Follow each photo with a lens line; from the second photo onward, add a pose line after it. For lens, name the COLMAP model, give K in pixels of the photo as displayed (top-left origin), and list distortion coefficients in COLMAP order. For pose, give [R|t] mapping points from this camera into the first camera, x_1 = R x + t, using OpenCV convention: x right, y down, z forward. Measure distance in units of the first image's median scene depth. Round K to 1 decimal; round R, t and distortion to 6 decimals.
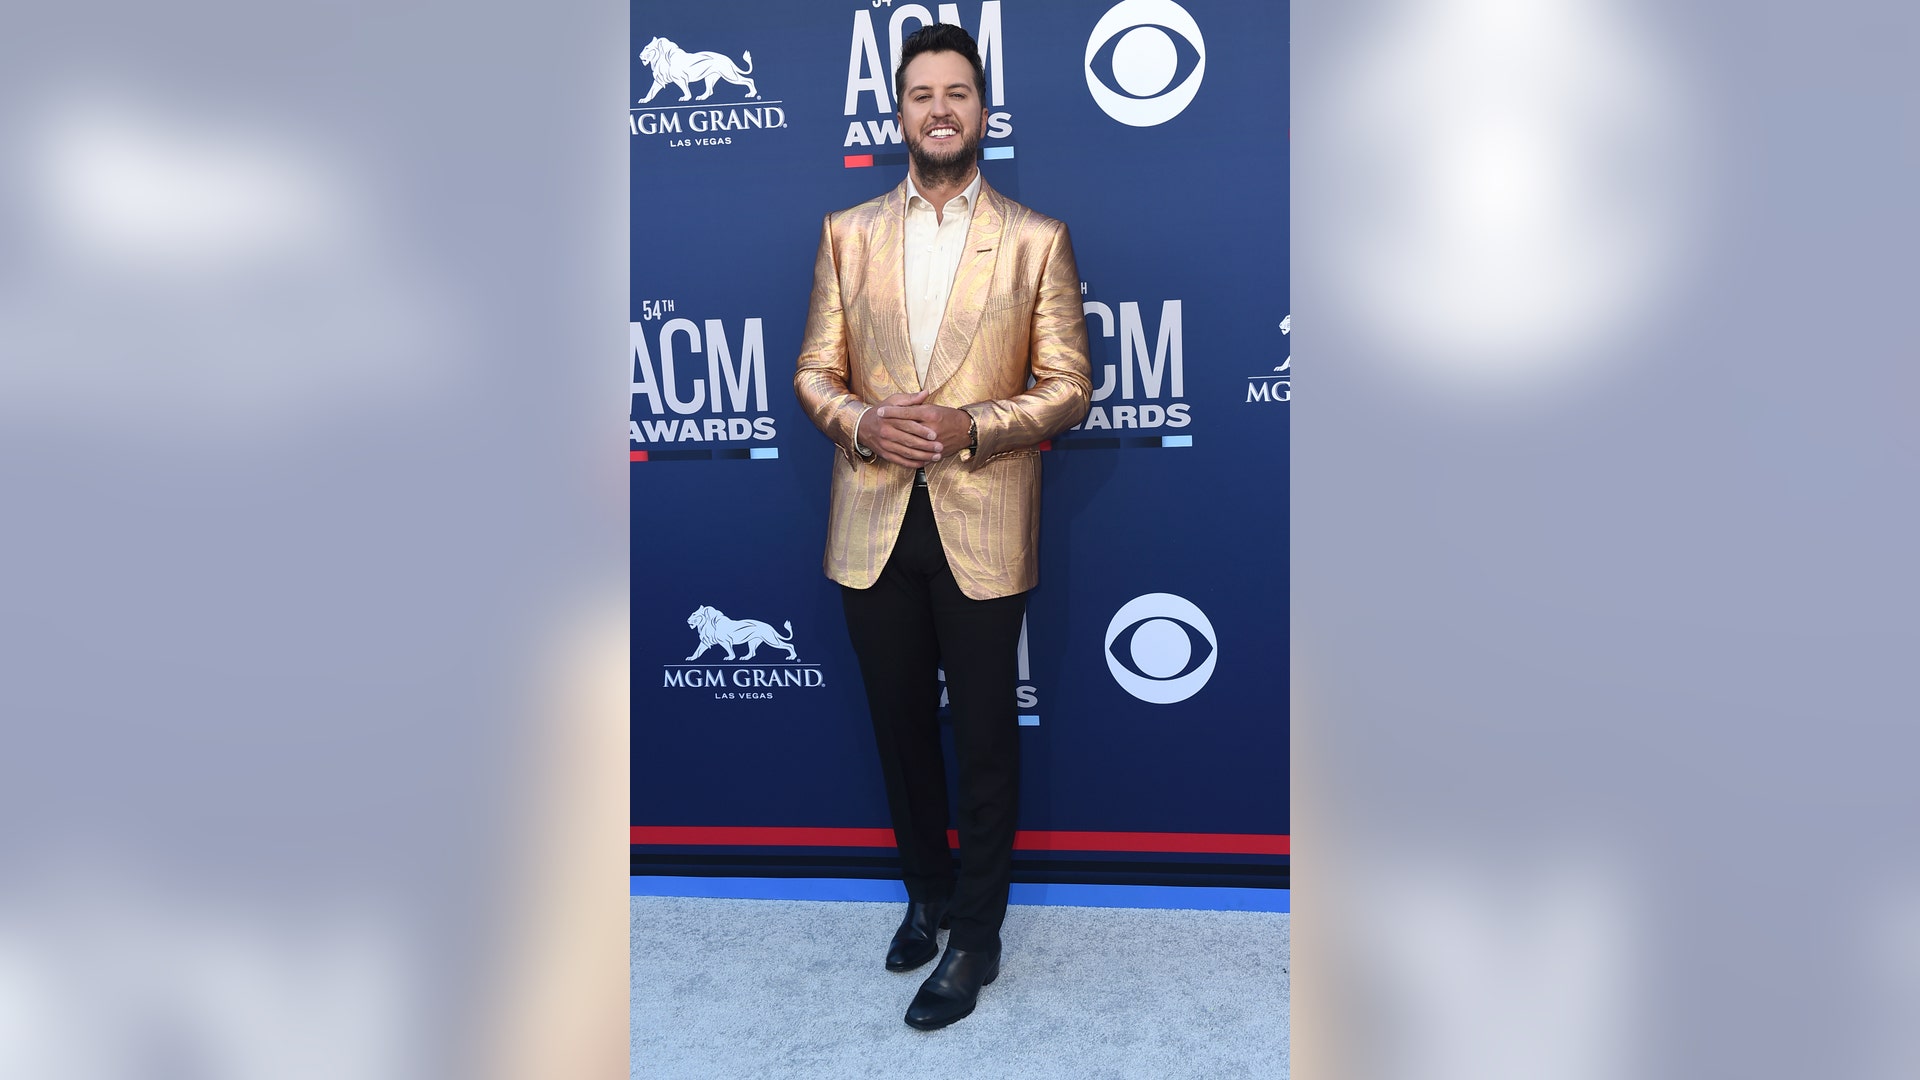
lens RADIAL K [[1327.9, 0, 1009.9], [0, 1327.9, 564.5], [0, 0, 1]] dist [0.070121, 0.000129]
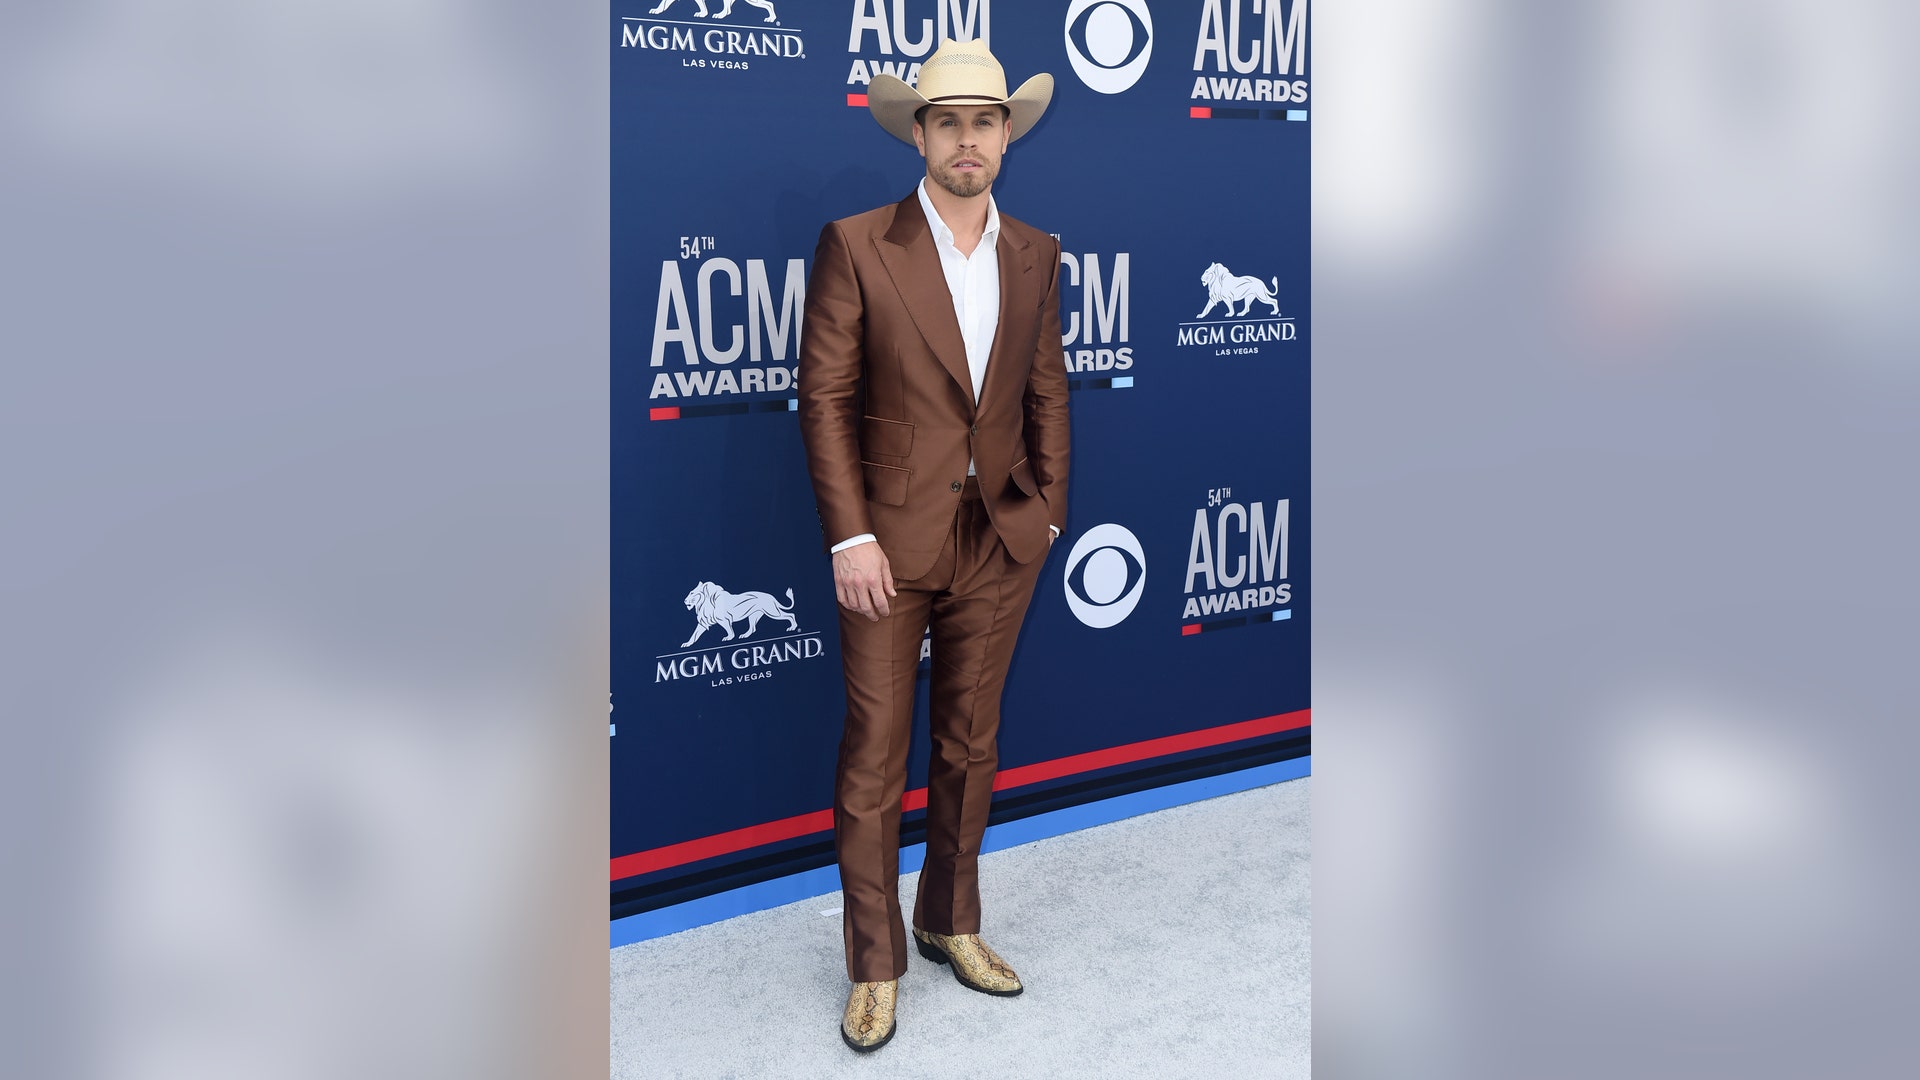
lens RADIAL K [[1517.2, 0, 942.0], [0, 1517.2, 537.8], [0, 0, 1]] dist [0.070659, -0.000159]
pose [[0.796430, -0.082473, 0.599080, -0.748008], [0.099120, 0.995062, 0.005214, 0.012943], [-0.596552, 0.055228, 0.800672, 0.099130]]
